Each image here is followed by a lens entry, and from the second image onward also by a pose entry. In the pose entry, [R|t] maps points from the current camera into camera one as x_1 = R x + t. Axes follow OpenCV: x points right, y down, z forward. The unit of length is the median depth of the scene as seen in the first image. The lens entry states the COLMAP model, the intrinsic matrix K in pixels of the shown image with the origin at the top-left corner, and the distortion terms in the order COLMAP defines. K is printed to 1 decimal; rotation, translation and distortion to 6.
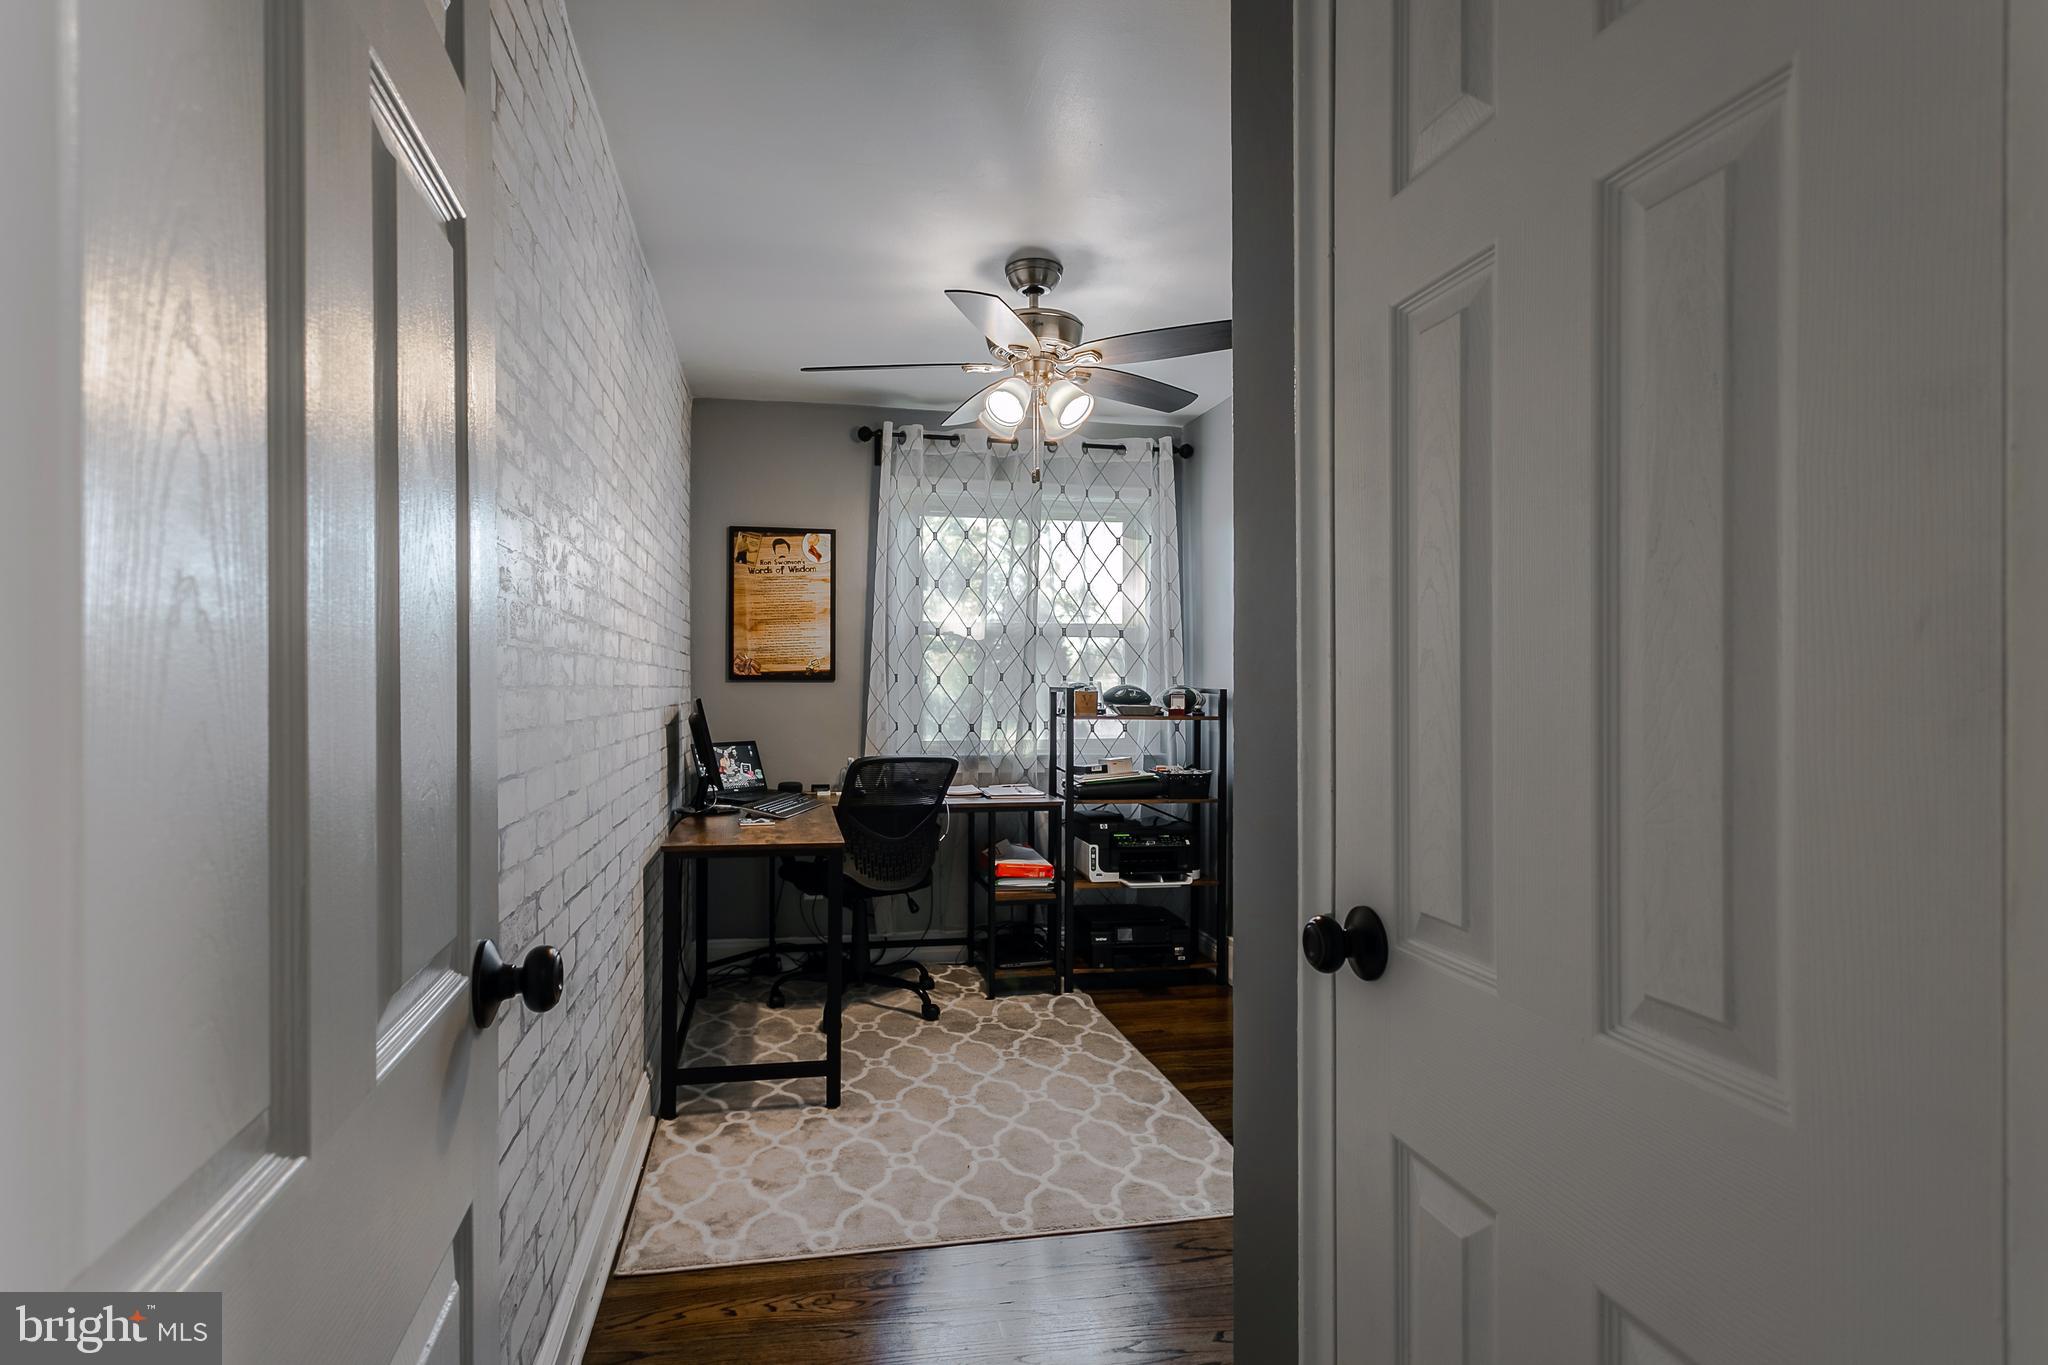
lens RADIAL K [[987.0, 0, 1024.0], [0, 987.0, 682.5], [0, 0, 1]] dist [-0.000954, 0.000023]
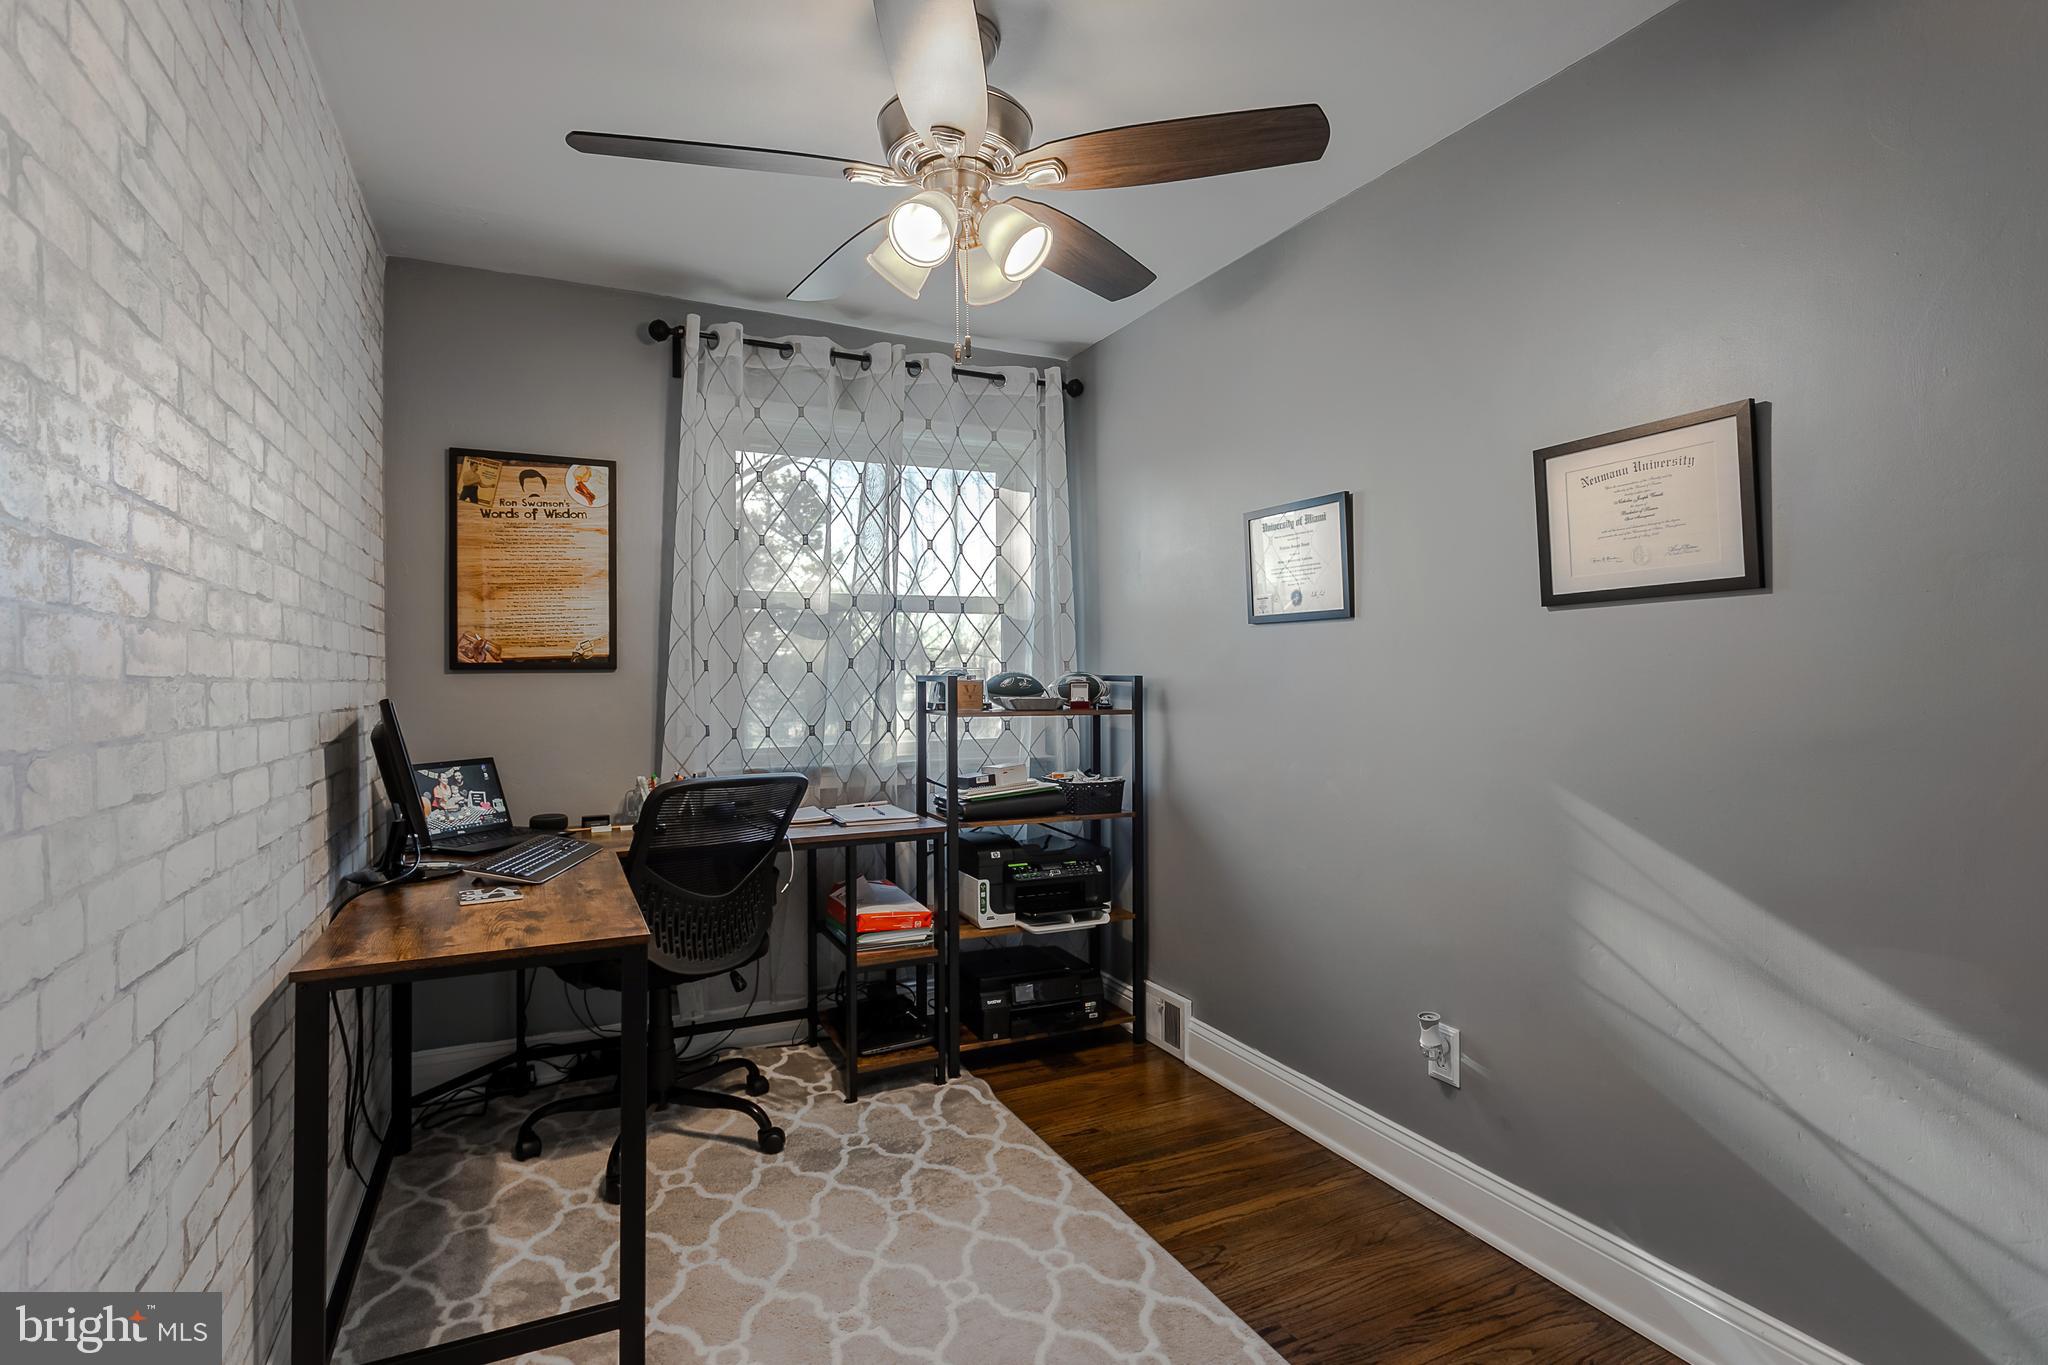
lens RADIAL K [[905.4, 0, 1027.8], [0, 905.4, 665.1], [0, 0, 1]] dist [0.002338, 0.000440]
pose [[0.967029, -0.007148, 0.254568, -0.073948], [0.009450, 0.999925, -0.007819, 0.002794], [-0.254493, 0.009967, 0.967023, 0.302694]]
